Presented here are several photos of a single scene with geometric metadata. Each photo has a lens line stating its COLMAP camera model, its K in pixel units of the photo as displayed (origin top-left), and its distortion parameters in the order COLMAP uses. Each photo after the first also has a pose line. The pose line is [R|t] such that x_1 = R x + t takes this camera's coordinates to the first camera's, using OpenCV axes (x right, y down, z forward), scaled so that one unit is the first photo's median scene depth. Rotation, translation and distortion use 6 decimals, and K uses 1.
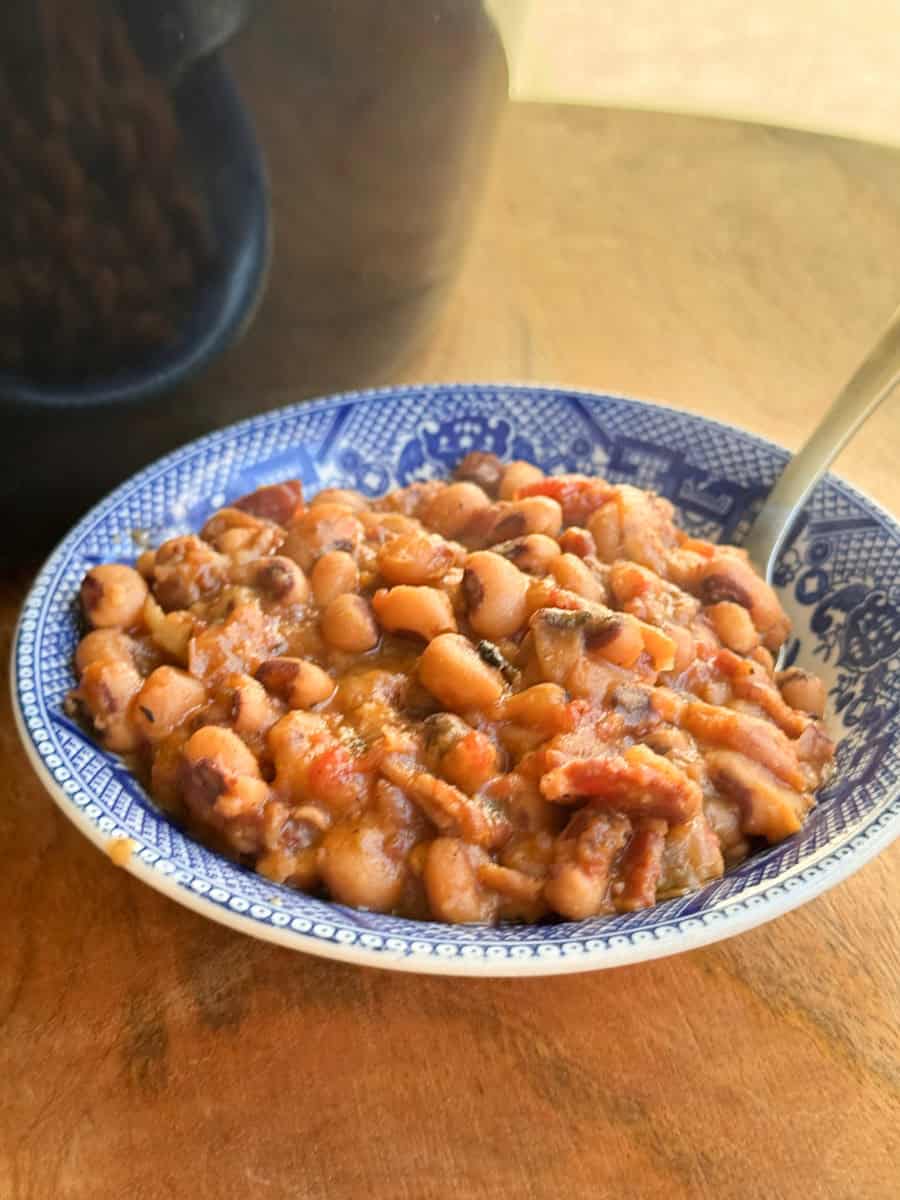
lens RADIAL K [[1844.3, 0, 450.0], [0, 1844.3, 600.0], [0, 0, 1]] dist [0.113131, 0.065873]
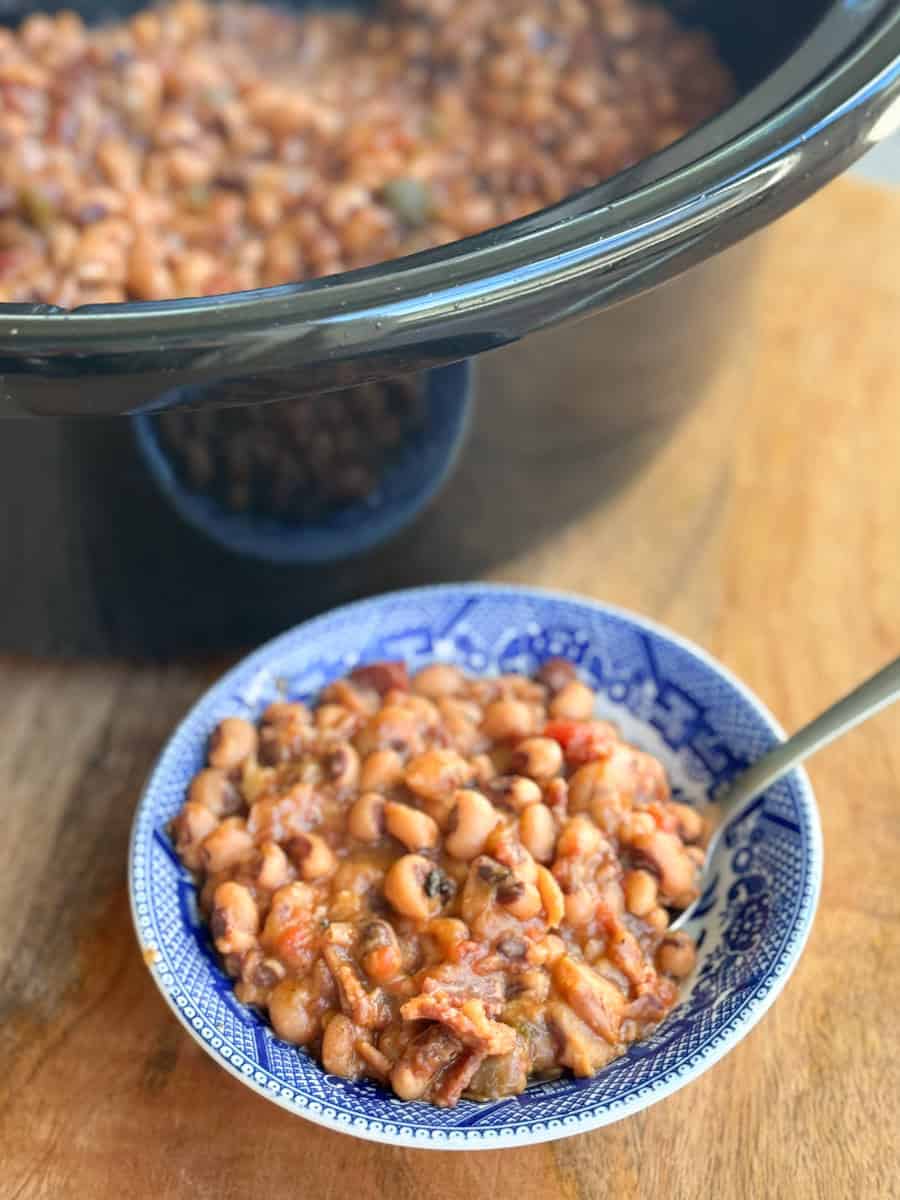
lens RADIAL K [[1931.9, 0, 444.0], [0, 1931.9, 682.1], [0, 0, 1]] dist [0.143898, -0.119427]
pose [[0.923763, 0.267904, -0.273660, 0.374475], [-0.196945, 0.945176, 0.260492, -0.479246], [0.328444, -0.186737, 0.925880, -0.325368]]
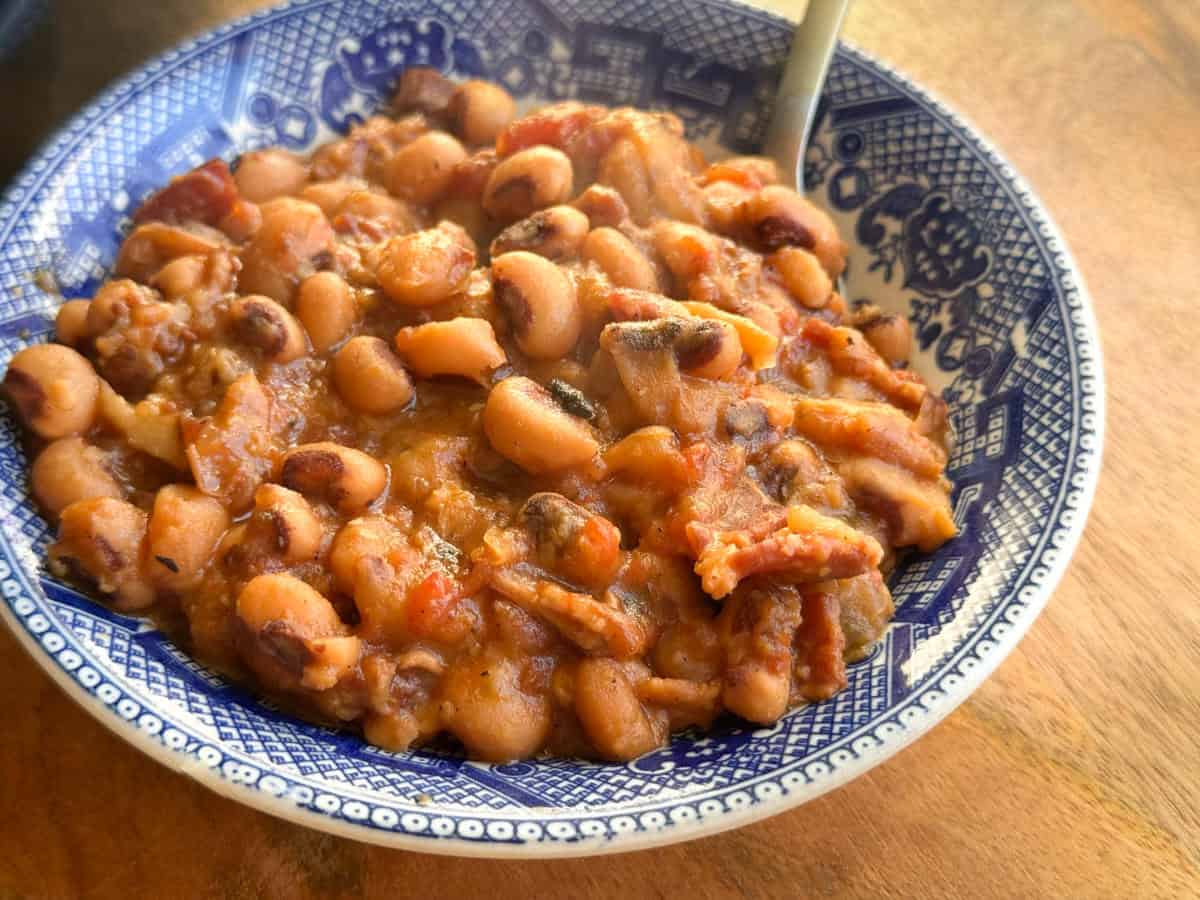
lens RADIAL K [[1777.3, 0, 586.8], [0, 1777.3, 434.1], [0, 0, 1]] dist [0.122343, -0.136253]
pose [[0.956224, -0.209444, 0.204376, -0.129185], [0.145858, 0.946575, 0.287614, -0.172659], [-0.253696, -0.245213, 0.935686, 0.242255]]
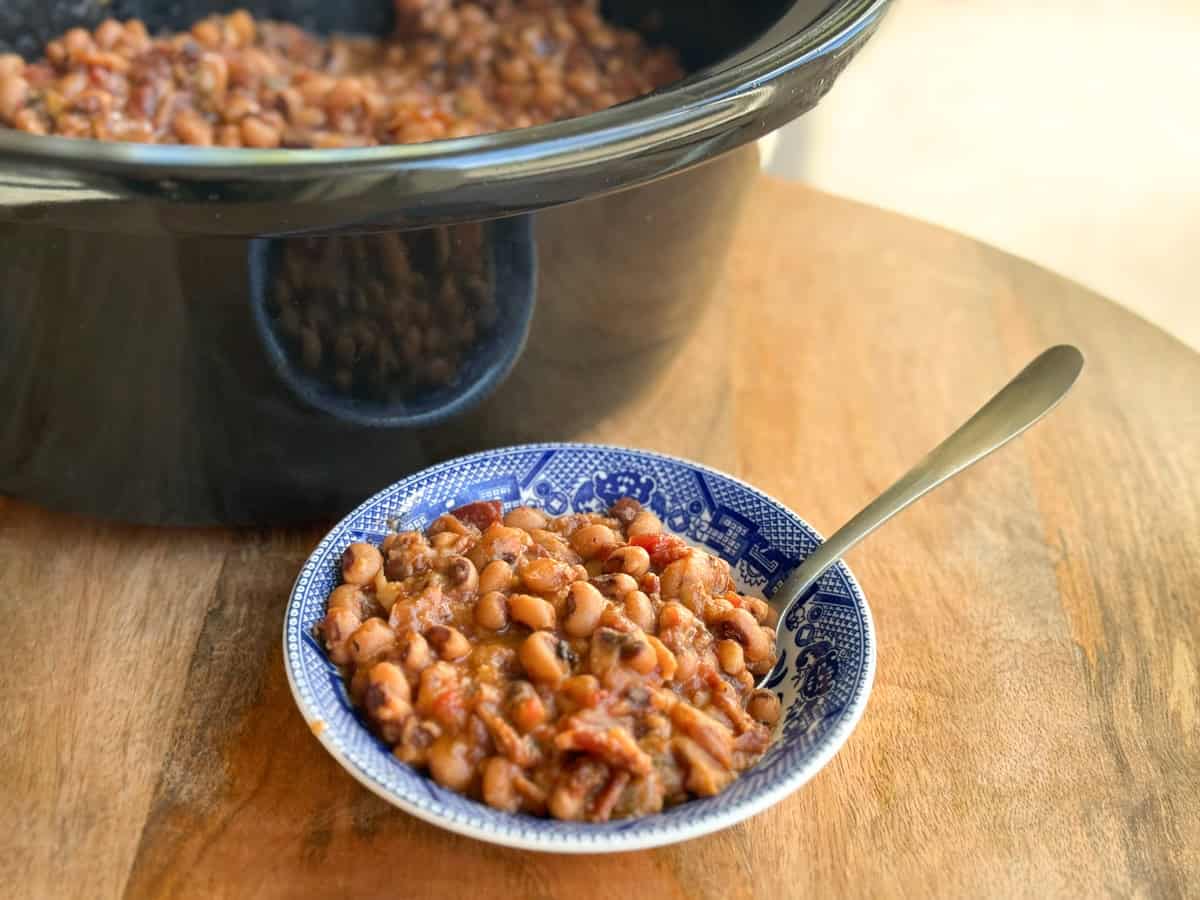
lens RADIAL K [[1844.3, 0, 645.2], [0, 1844.3, 468.0], [0, 0, 1]] dist [0.113131, 0.065873]
pose [[0.974810, 0.182181, -0.128672, 0.262242], [-0.179392, 0.983223, 0.033044, -0.188151], [0.132533, -0.009129, 0.991137, -0.591714]]
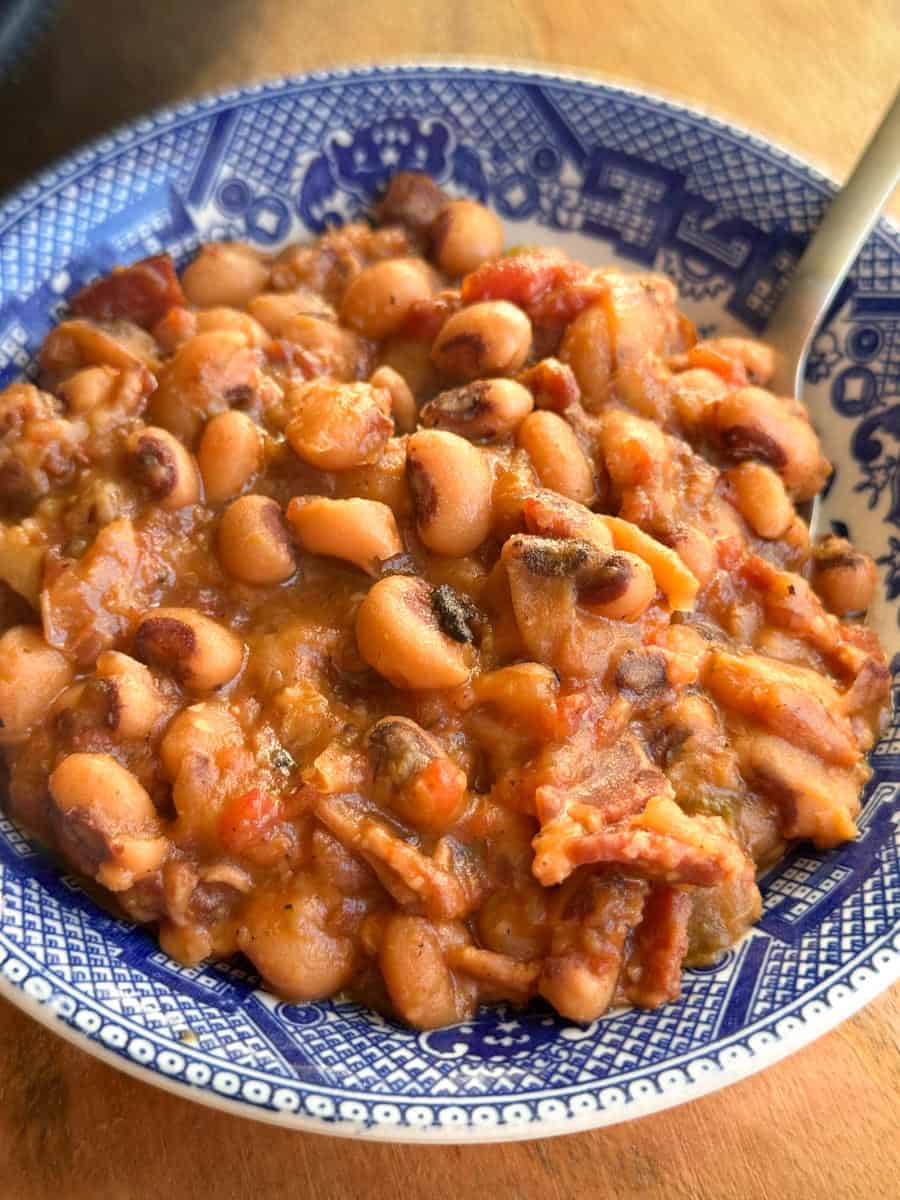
lens RADIAL K [[1777.3, 0, 450.0], [0, 1777.3, 600.0], [0, 0, 1]] dist [0.122343, -0.136253]
pose [[0.997809, -0.047273, 0.046280, -0.010981], [0.025692, 0.921553, 0.387401, -0.241045], [-0.060963, -0.385363, 0.920749, 0.324638]]
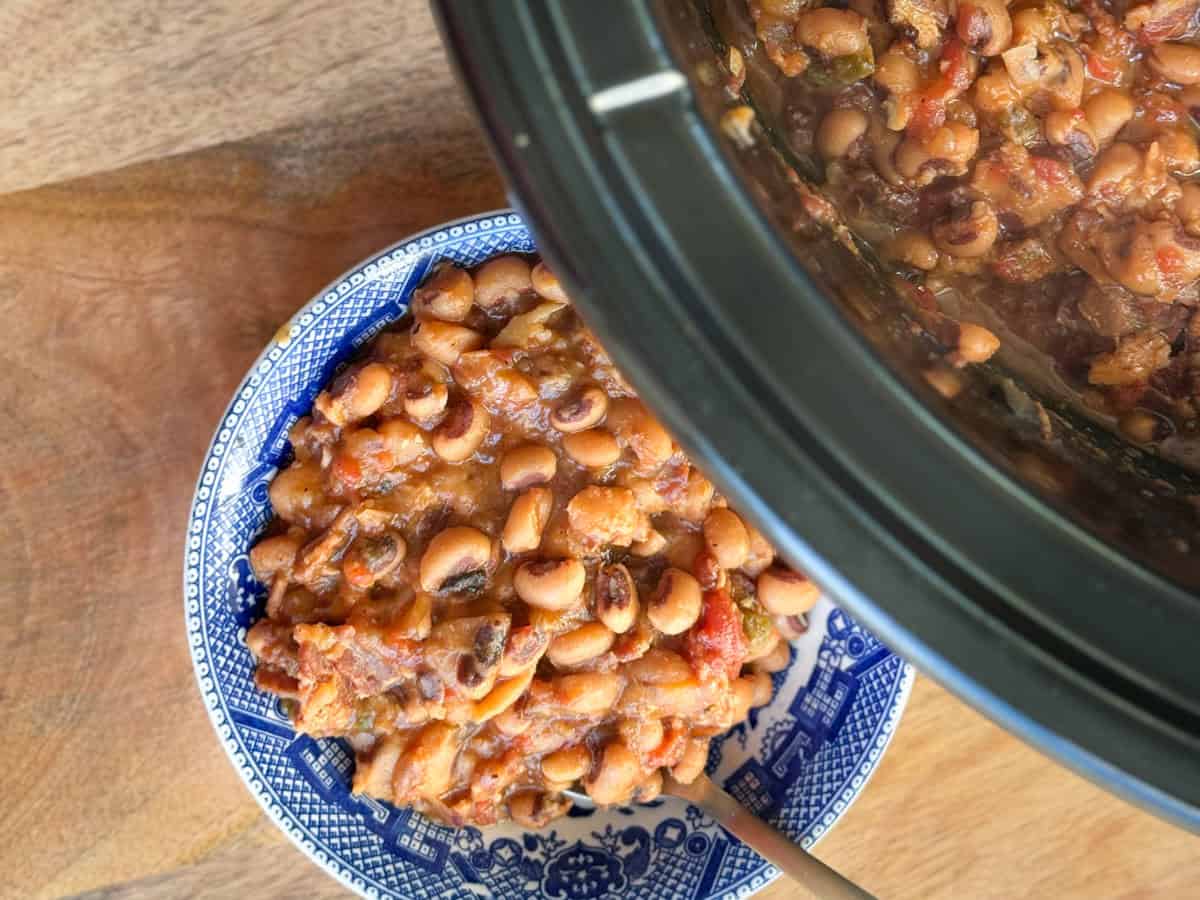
lens RADIAL K [[2292.8, 0, 632.2], [0, 2292.8, 232.1], [0, 0, 1]] dist [0.153610, -0.312555]
pose [[0.034834, 0.999353, 0.008995, -0.230862], [-0.634498, 0.015161, 0.772776, -1.276433], [0.772139, -0.032626, 0.634615, 0.043321]]
